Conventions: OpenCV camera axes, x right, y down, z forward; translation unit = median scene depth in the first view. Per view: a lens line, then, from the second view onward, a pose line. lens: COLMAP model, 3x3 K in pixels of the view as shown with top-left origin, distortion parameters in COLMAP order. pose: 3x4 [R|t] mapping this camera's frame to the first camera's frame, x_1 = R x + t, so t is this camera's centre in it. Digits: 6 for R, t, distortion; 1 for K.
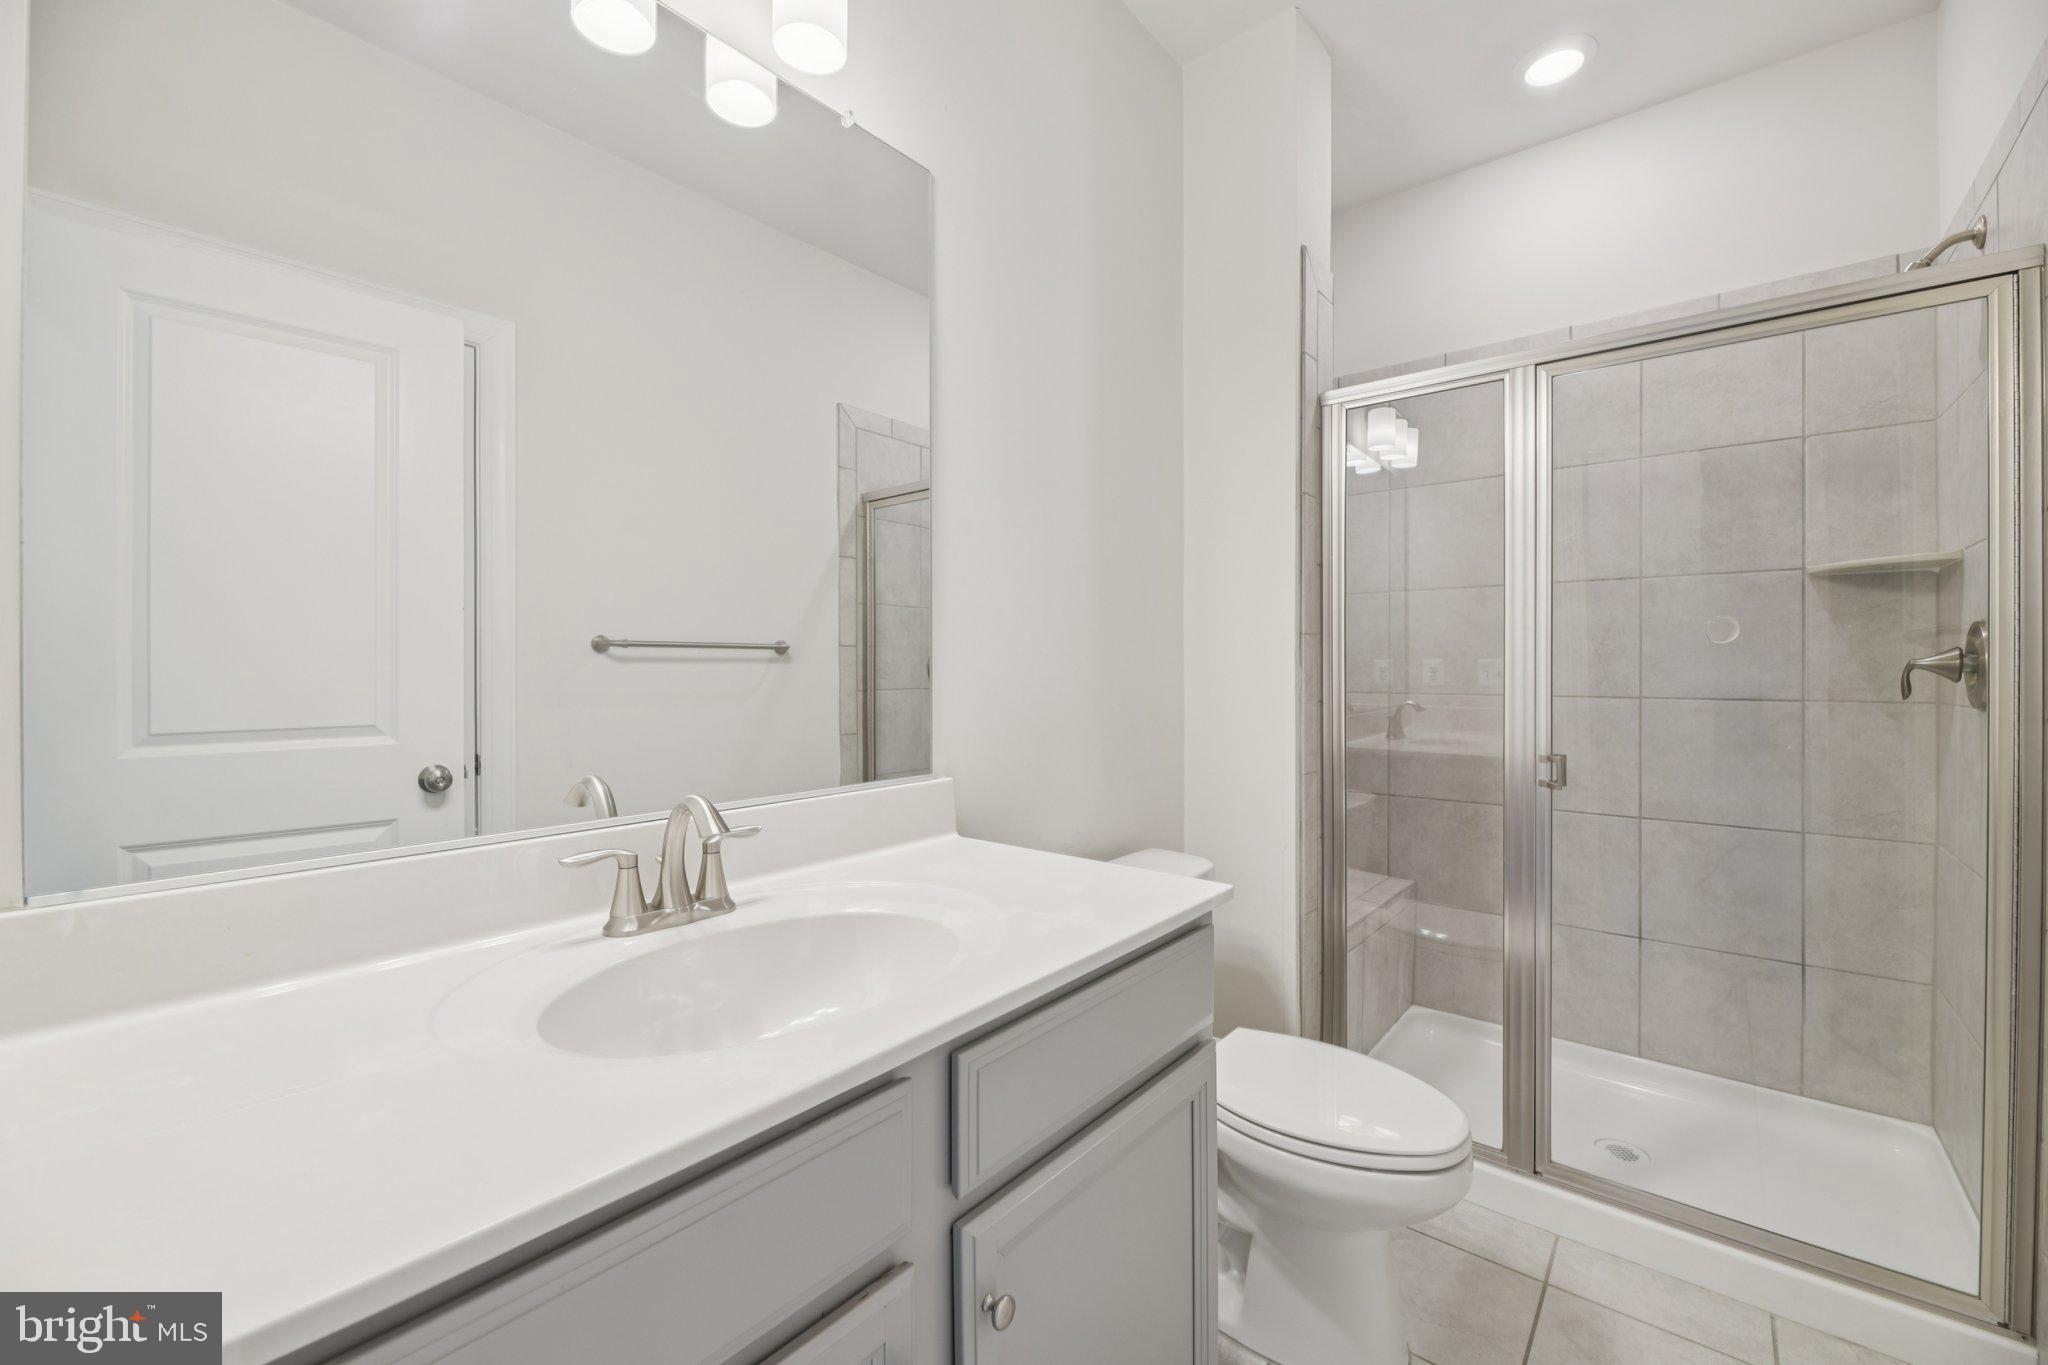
lens RADIAL K [[829.8, 0, 1017.8], [0, 829.8, 680.1], [0, 0, 1]] dist [0.000391, -0.002232]
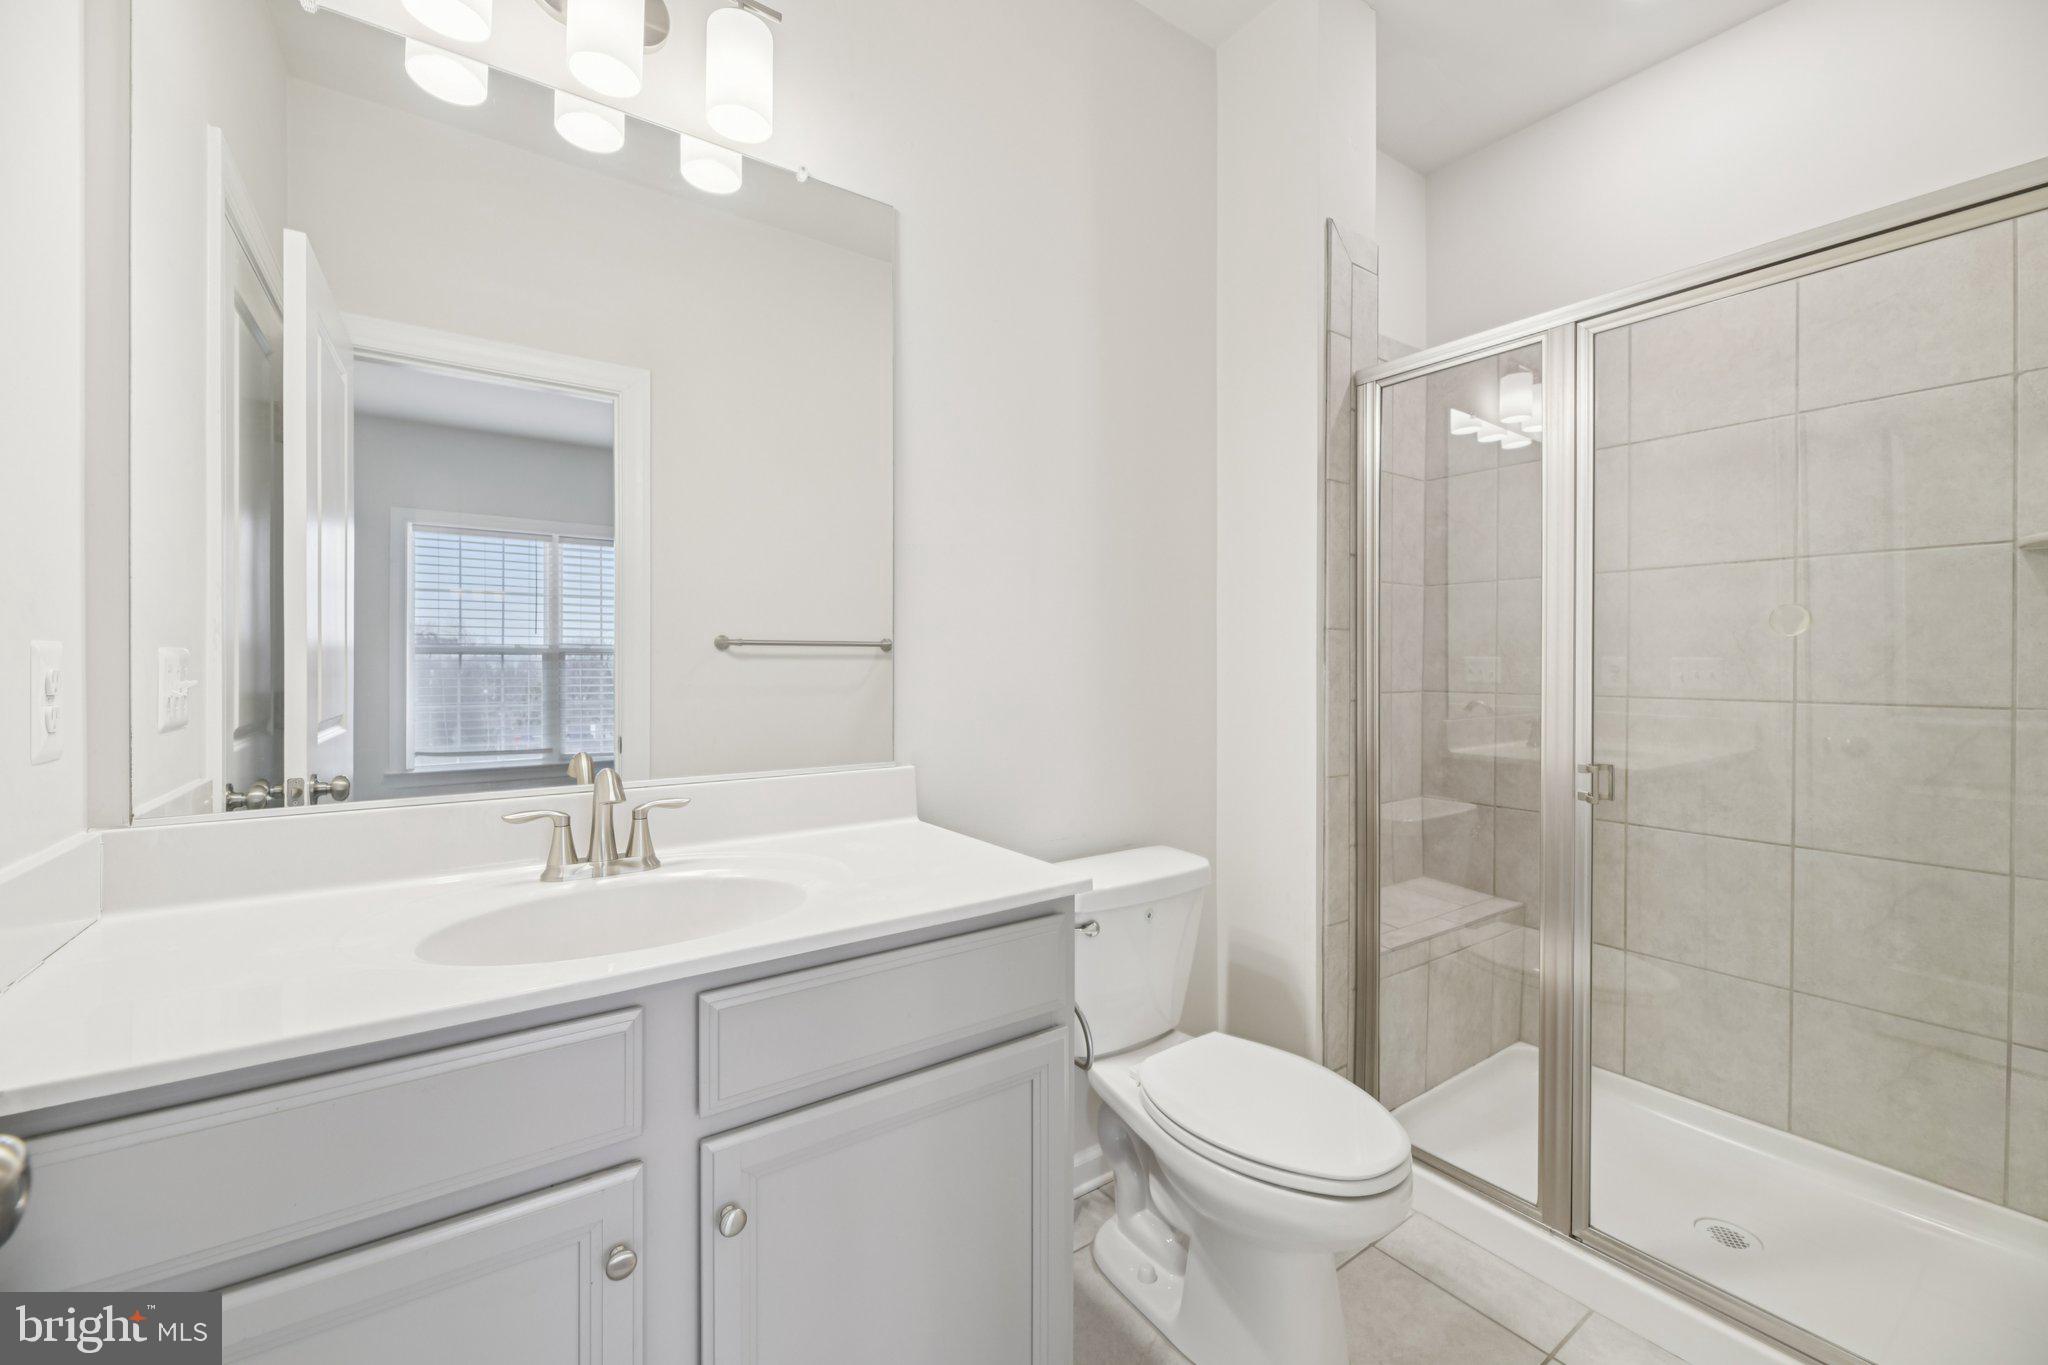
lens RADIAL K [[829.8, 0, 1017.0], [0, 829.8, 678.0], [0, 0, 1]] dist [0.000391, -0.002232]
pose [[0.966014, 0.006249, -0.258414, 0.242186], [-0.005582, 0.999979, 0.003314, -0.001089], [0.258430, -0.001759, 0.966028, -0.005761]]
